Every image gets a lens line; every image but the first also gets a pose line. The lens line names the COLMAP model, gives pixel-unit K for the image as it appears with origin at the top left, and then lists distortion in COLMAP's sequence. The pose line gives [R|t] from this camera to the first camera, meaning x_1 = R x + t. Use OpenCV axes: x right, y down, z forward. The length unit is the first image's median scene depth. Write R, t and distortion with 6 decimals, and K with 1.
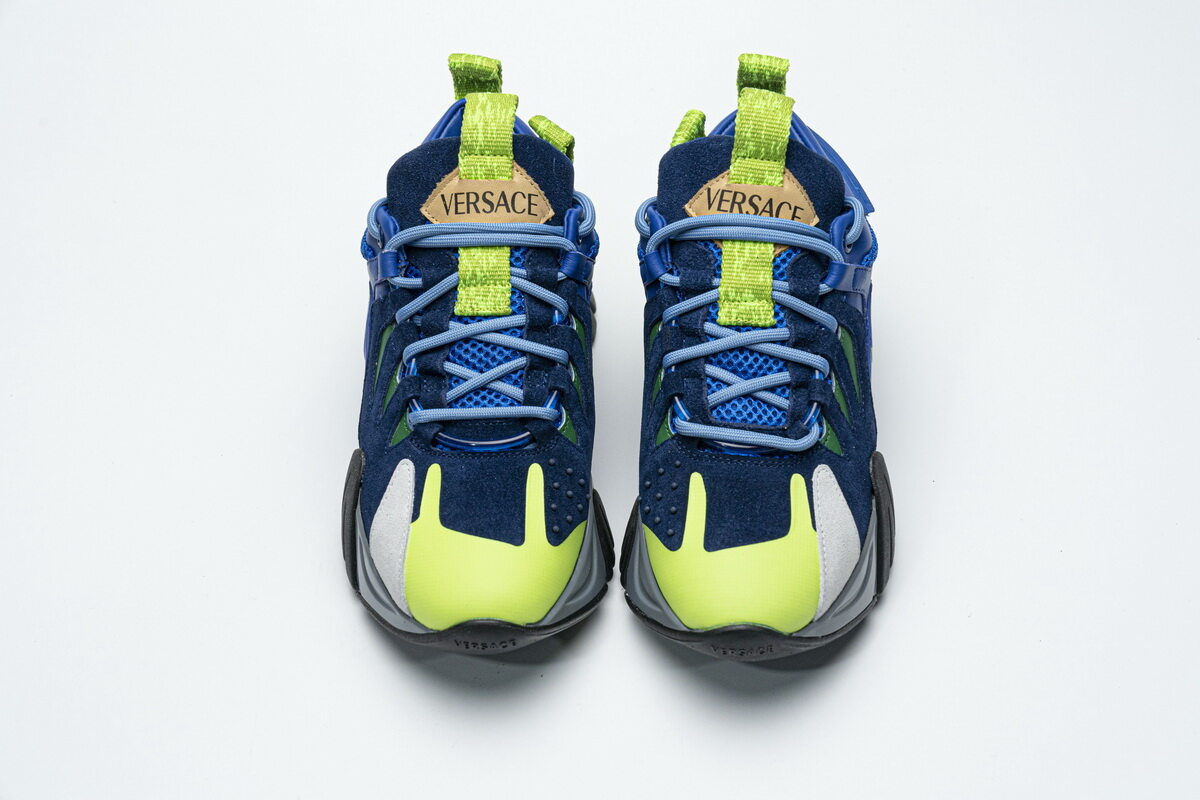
lens RADIAL K [[2344.6, 0, 588.8], [0, 2344.6, 400.0], [0, 0, 1]] dist [0.007084, 0.000000]
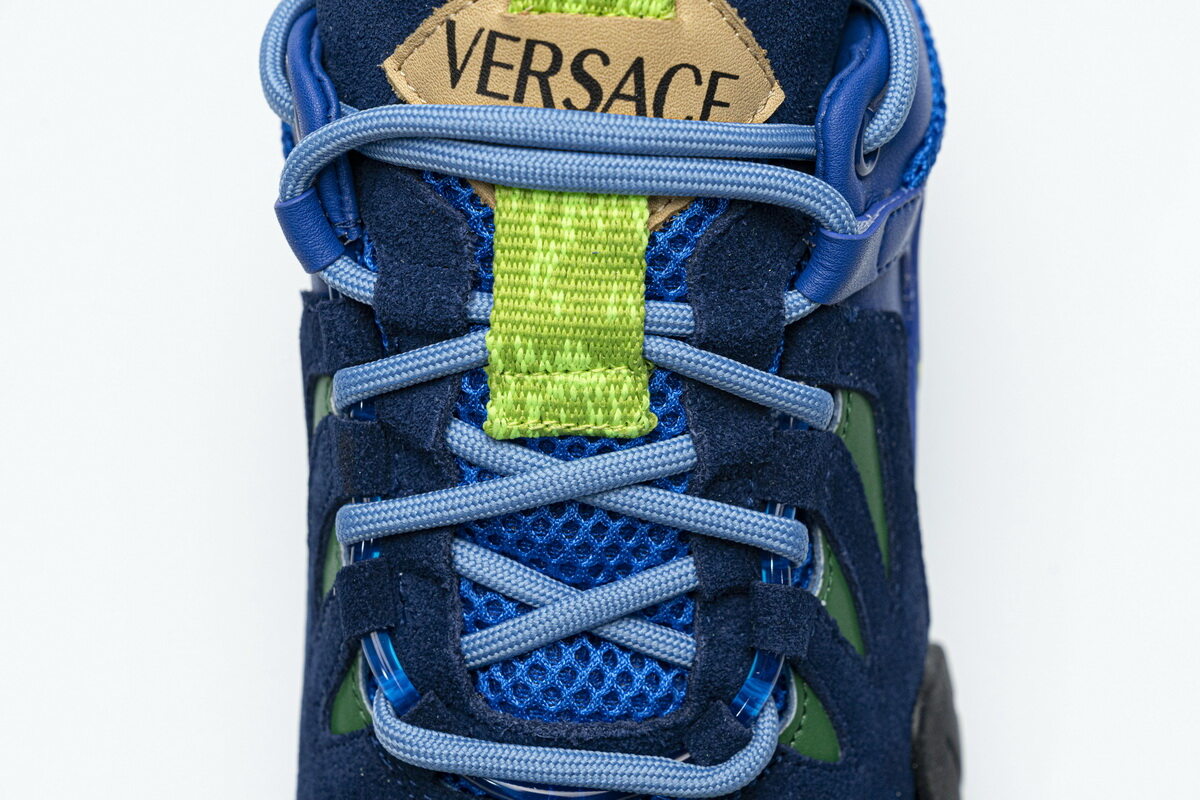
lens RADIAL K [[2344.6, 0, 605.4], [0, 2344.6, 400.2], [0, 0, 1]] dist [0.007084, 0.000000]
pose [[0.999368, -0.025021, 0.025241, 0.063881], [0.014641, 0.936959, 0.349133, -0.156457], [-0.032385, -0.348543, 0.936733, 0.680725]]
